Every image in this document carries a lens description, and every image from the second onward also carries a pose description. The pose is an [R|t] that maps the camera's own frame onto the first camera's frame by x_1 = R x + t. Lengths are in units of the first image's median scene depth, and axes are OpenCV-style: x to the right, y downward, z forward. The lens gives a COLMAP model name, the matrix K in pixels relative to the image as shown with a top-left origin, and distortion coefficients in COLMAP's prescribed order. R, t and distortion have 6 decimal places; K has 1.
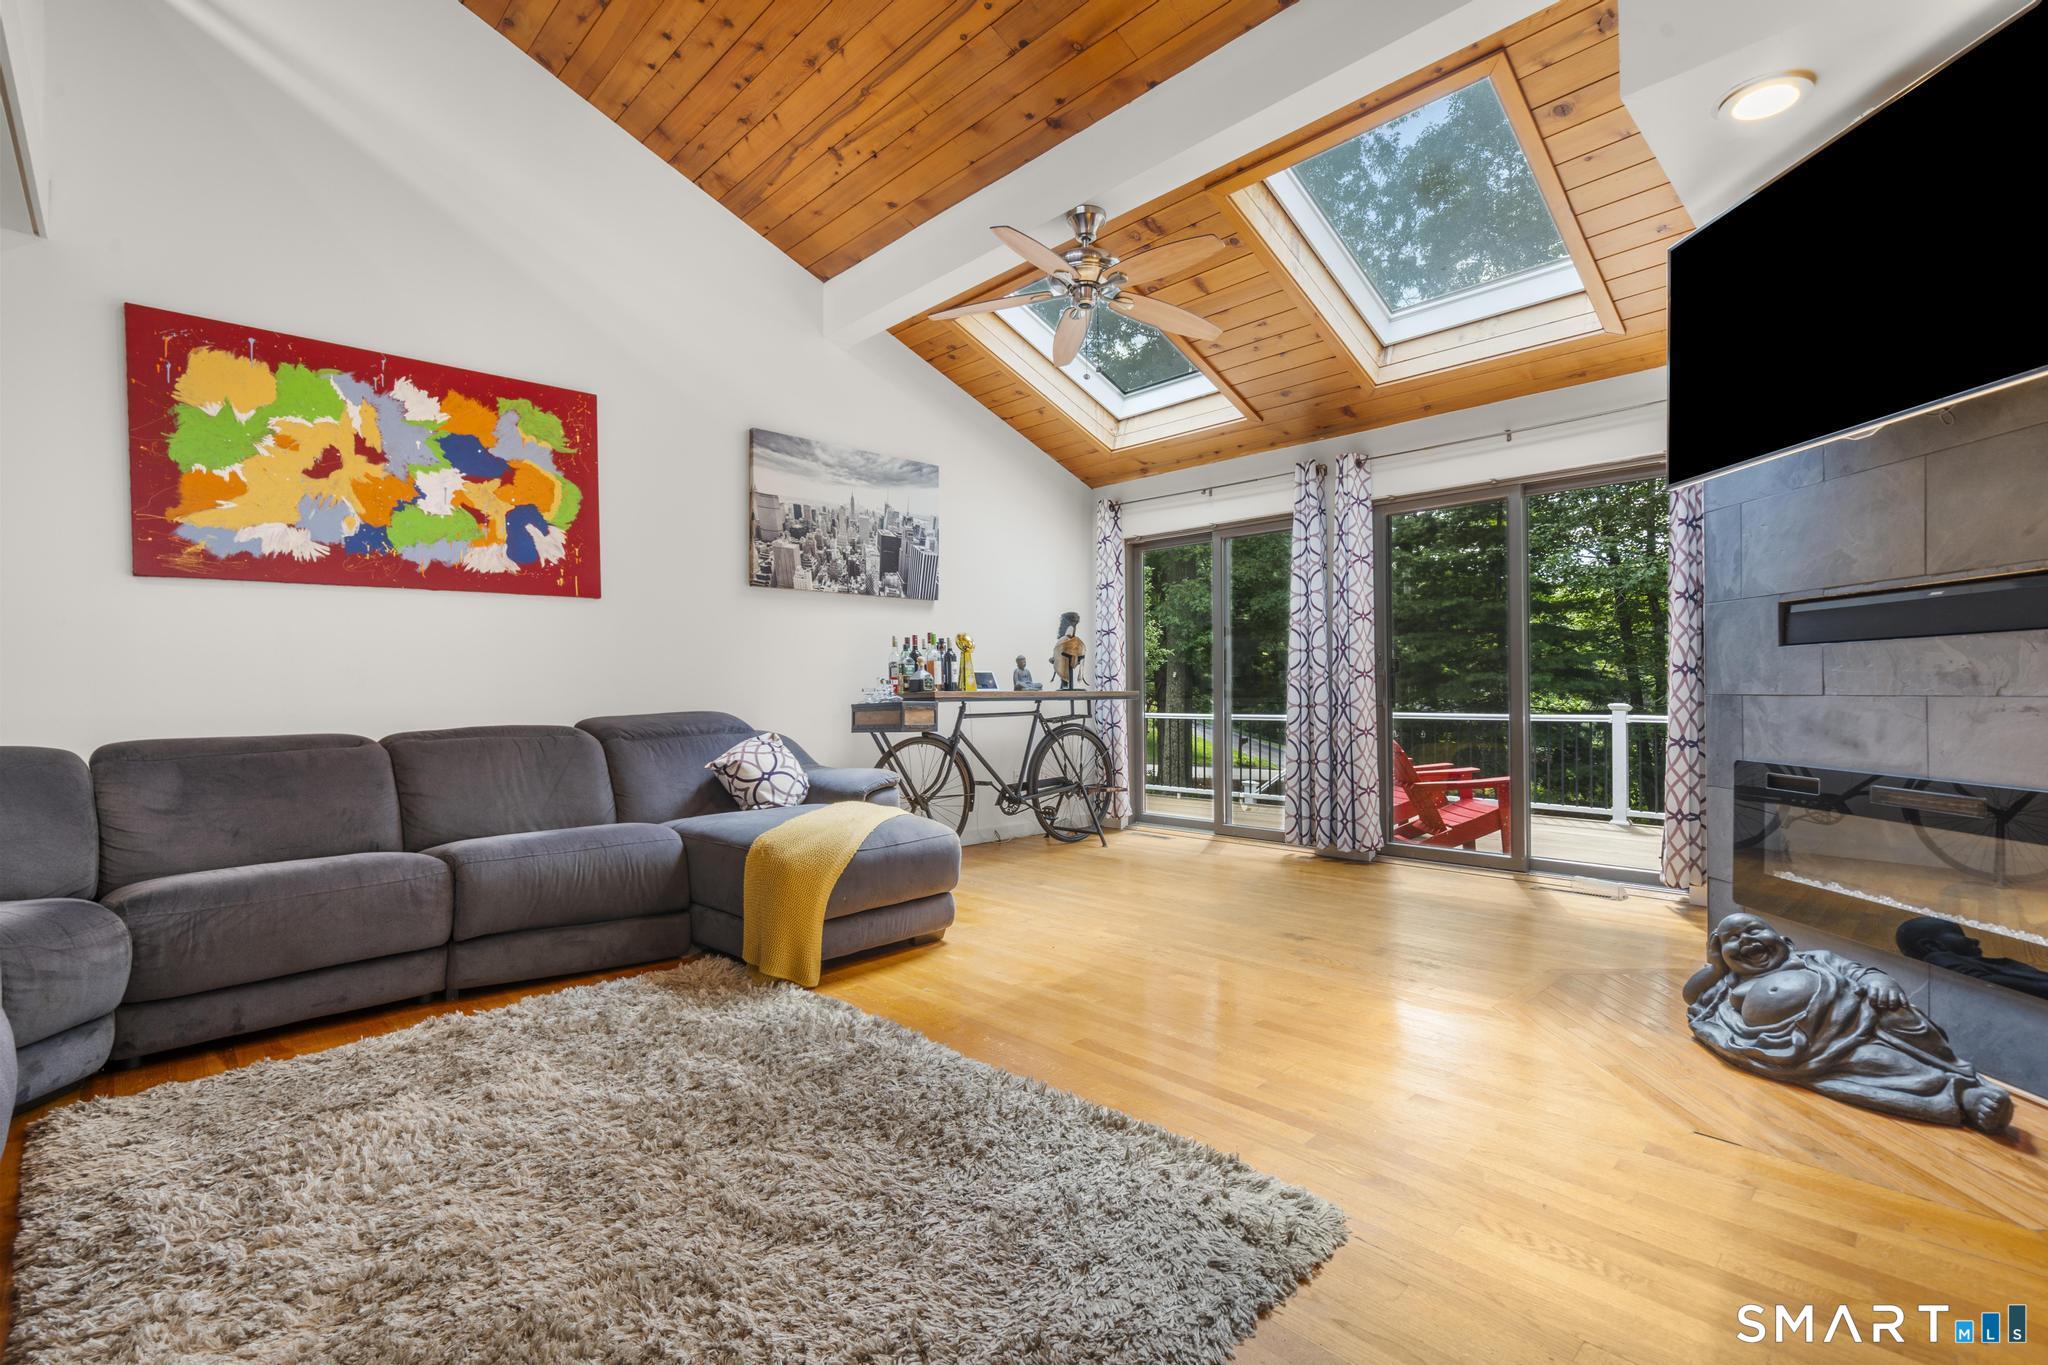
lens RADIAL K [[925.3, 0, 1024.4], [0, 925.3, 684.3], [0, 0, 1]] dist [-0.004686, 0.000701]
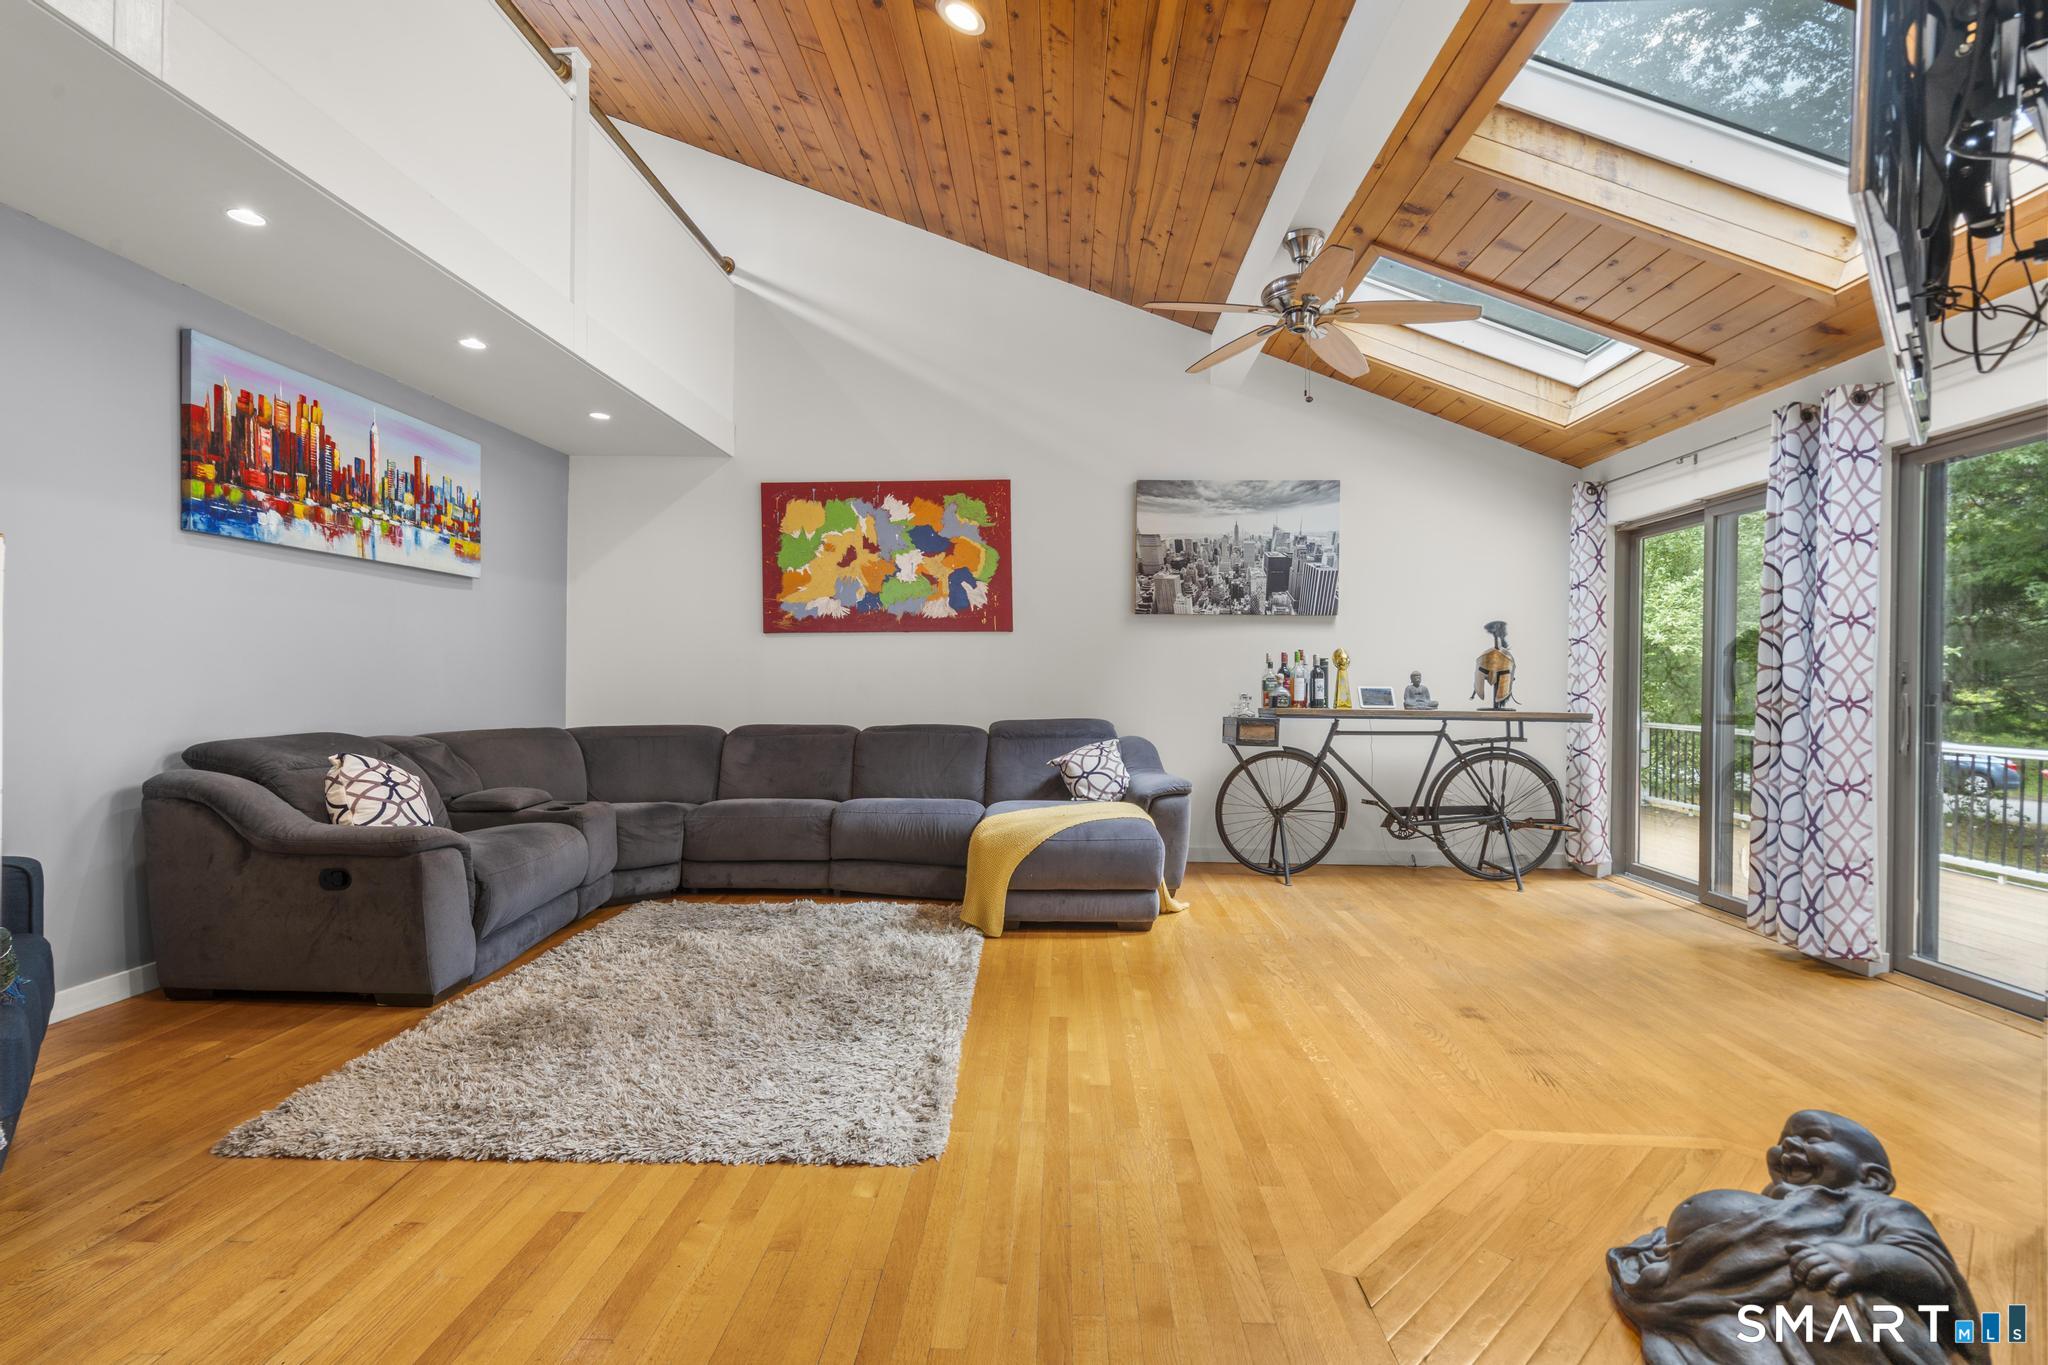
lens RADIAL K [[925.3, 0, 1020.5], [0, 925.3, 684.3], [0, 0, 1]] dist [-0.004686, 0.000701]
pose [[0.688362, 0.016189, -0.725187, 0.520468], [-0.009840, 0.999867, 0.012981, -0.034042], [0.725301, -0.001800, 0.688430, 0.086371]]
